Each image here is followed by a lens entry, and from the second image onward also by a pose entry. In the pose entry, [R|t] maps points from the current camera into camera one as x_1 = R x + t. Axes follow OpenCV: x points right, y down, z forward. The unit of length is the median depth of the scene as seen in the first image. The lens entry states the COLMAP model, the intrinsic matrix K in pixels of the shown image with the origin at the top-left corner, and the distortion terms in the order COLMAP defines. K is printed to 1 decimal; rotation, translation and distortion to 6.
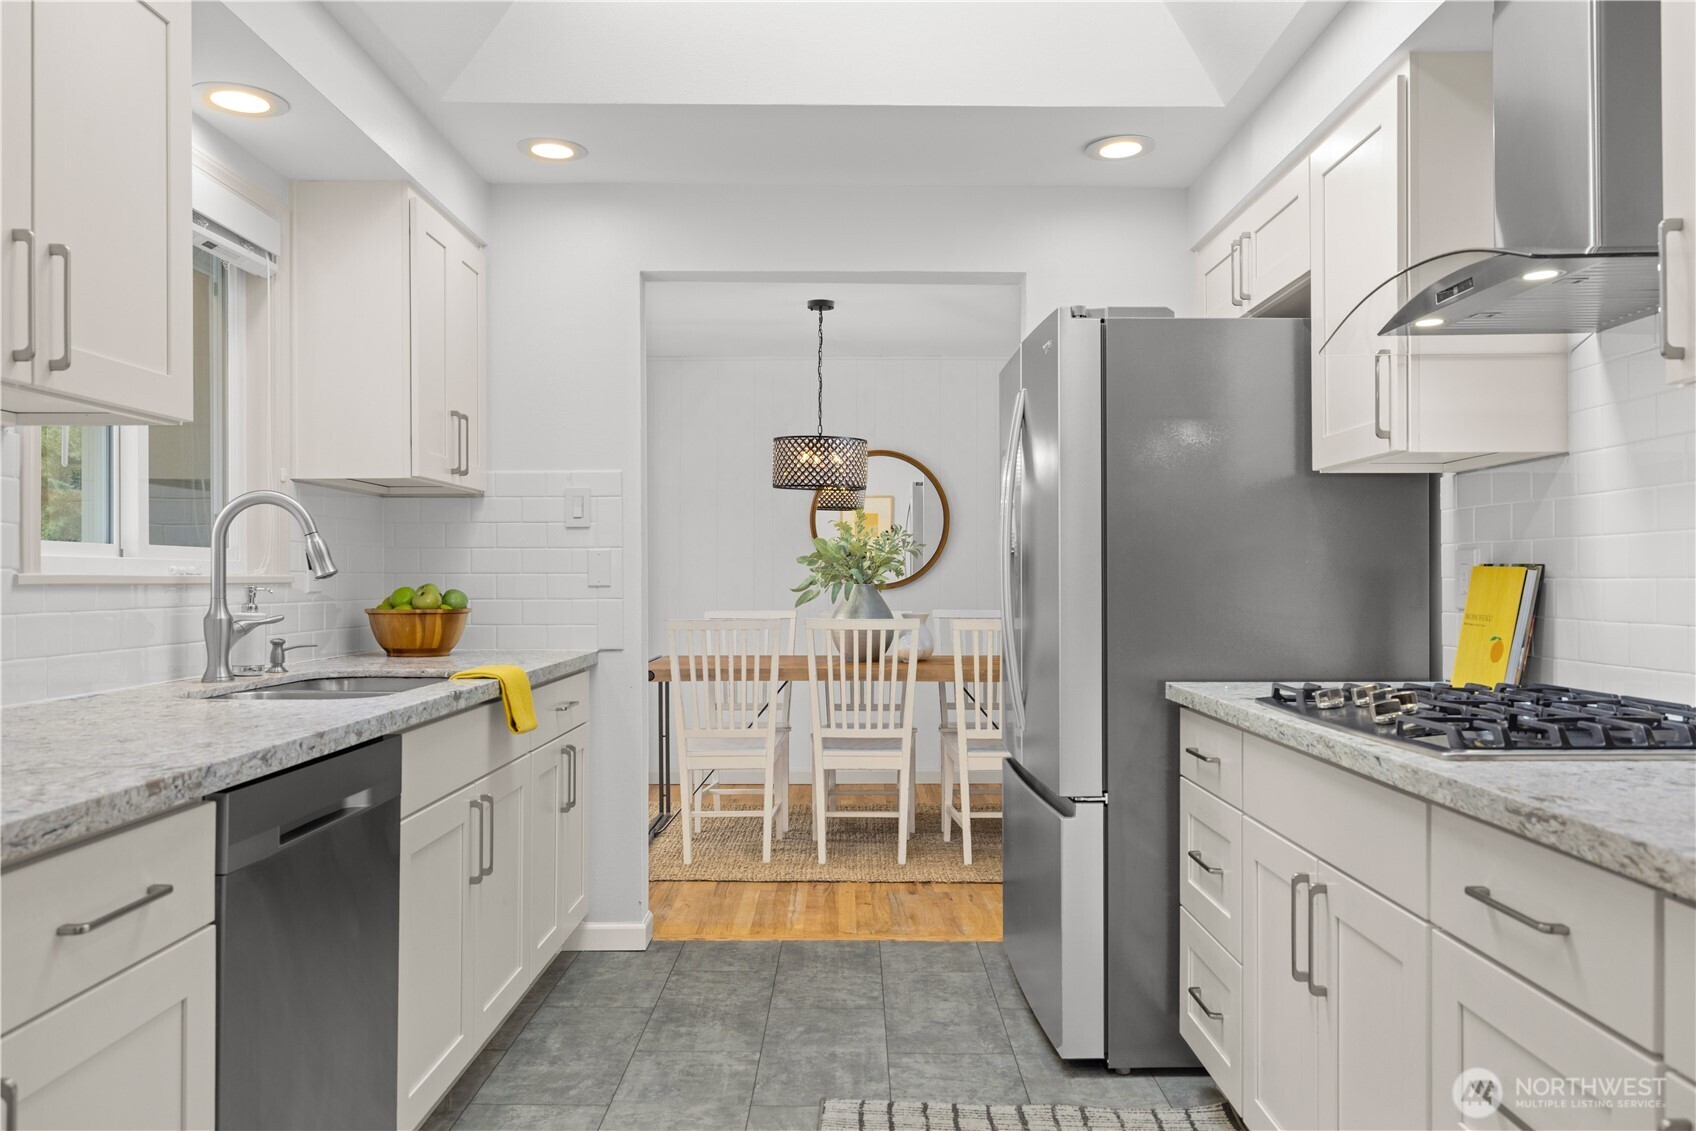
lens RADIAL K [[1250.8, 0, 844.6], [0, 1250.8, 574.0], [0, 0, 1]] dist [0.001505, -0.002665]
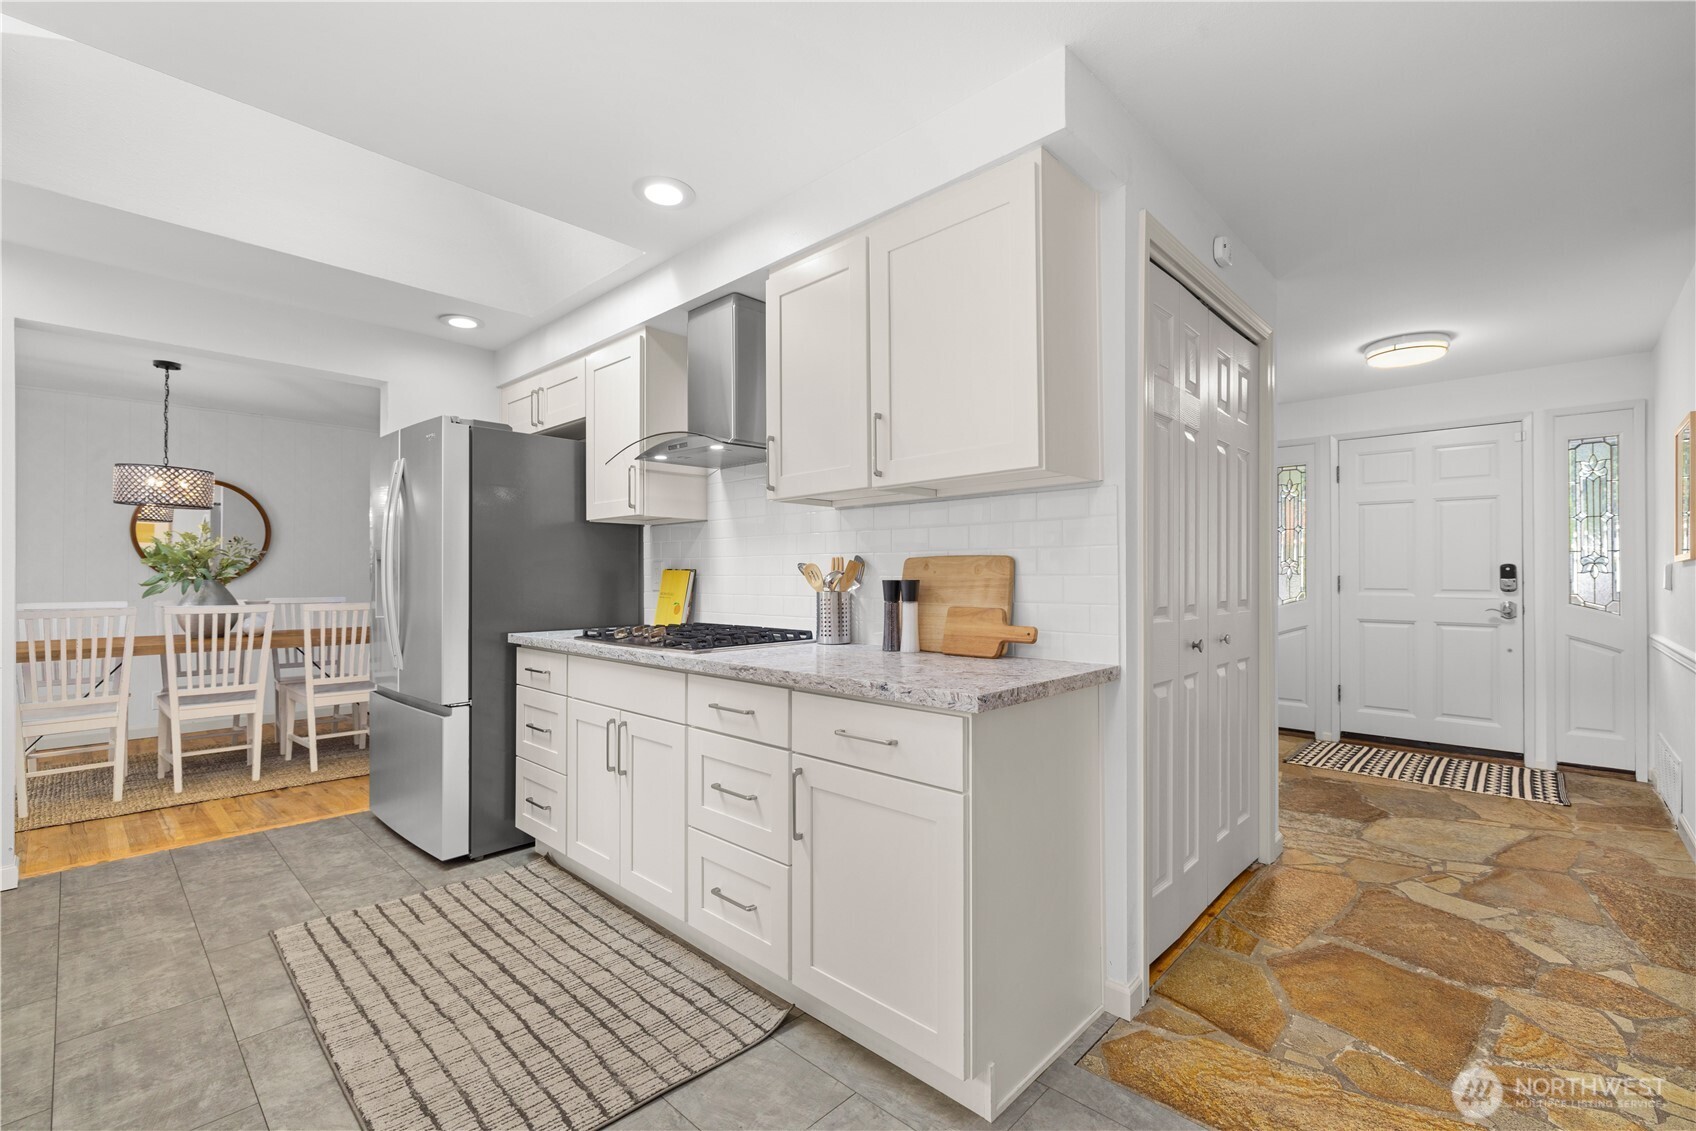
lens RADIAL K [[745.6, 0, 851.0], [0, 745.6, 567.3], [0, 0, 1]] dist [0.001258, 0.000262]
pose [[0.684189, 0.008247, 0.729258, -0.155489], [-0.002922, 0.999959, -0.008567, -0.000738], [-0.729298, 0.003731, 0.684185, -0.076598]]
